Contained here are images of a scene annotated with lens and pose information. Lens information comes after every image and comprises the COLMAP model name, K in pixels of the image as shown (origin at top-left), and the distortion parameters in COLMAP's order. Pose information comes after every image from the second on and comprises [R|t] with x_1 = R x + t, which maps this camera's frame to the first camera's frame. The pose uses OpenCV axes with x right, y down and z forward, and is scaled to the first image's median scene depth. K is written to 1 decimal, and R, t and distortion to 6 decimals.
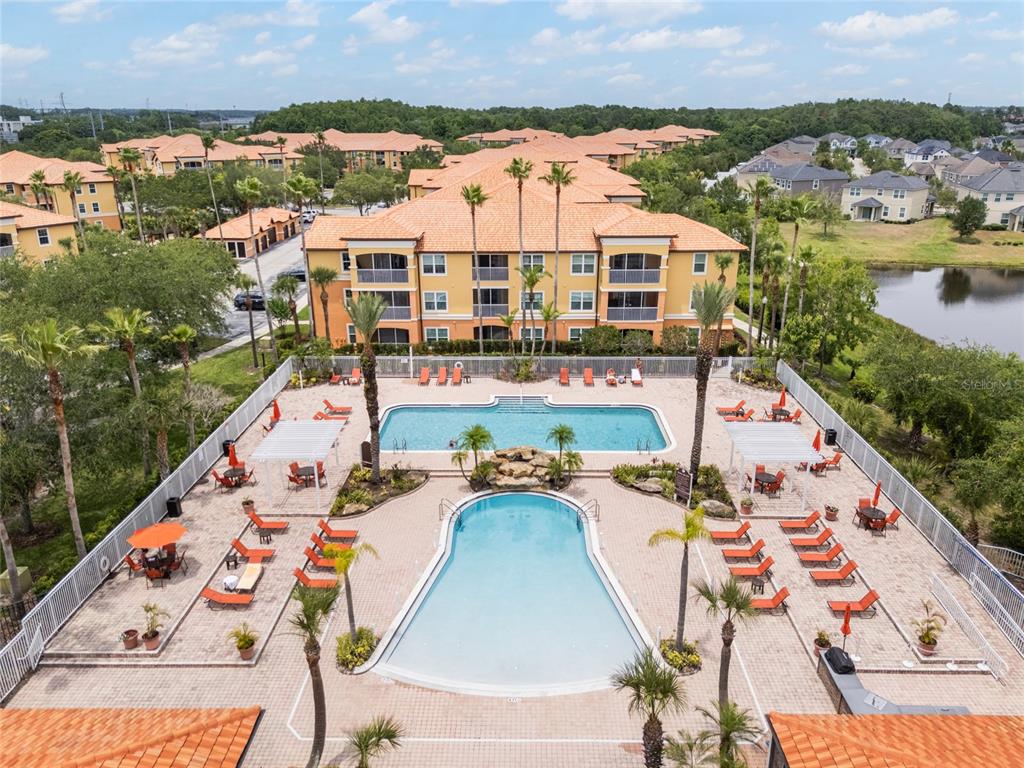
lens RADIAL K [[734.9, 0, 512.0], [0, 734.9, 384.0], [0, 0, 1]] dist [0.101294, -0.136312]
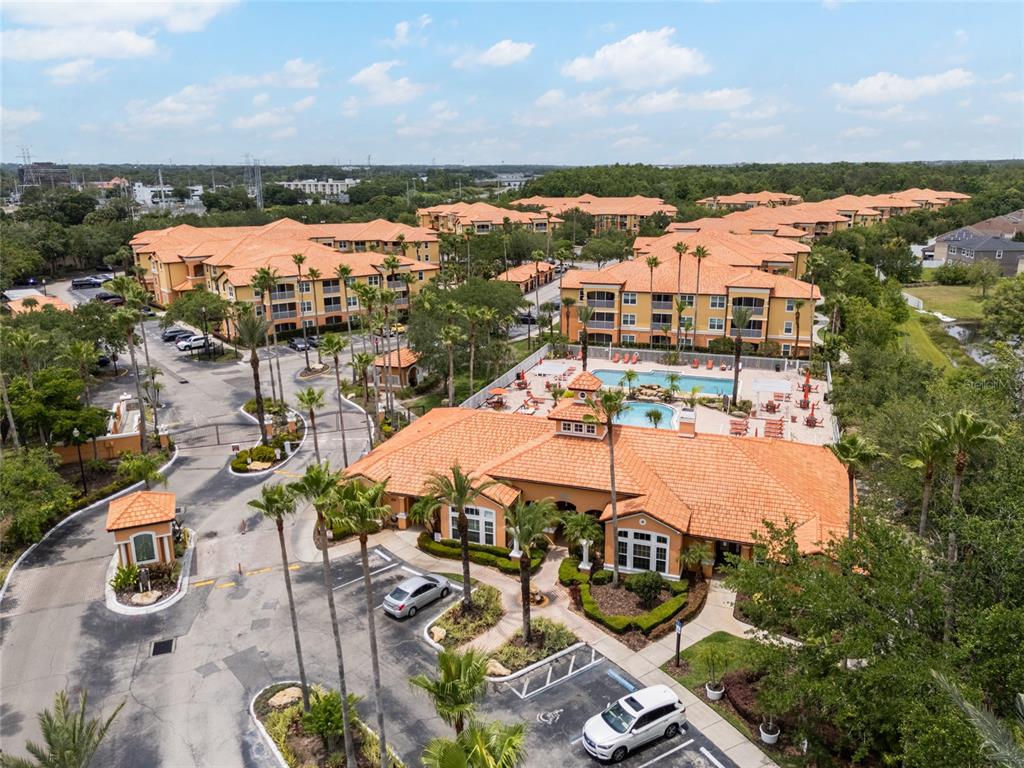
lens RADIAL K [[734.9, 0, 512.0], [0, 734.9, 384.0], [0, 0, 1]] dist [0.101294, -0.136312]
pose [[0.947688, 0.083722, -0.308023, 0.187971], [-0.103611, 0.993422, -0.048762, 0.156286], [0.301914, 0.078126, 0.950128, -0.748134]]
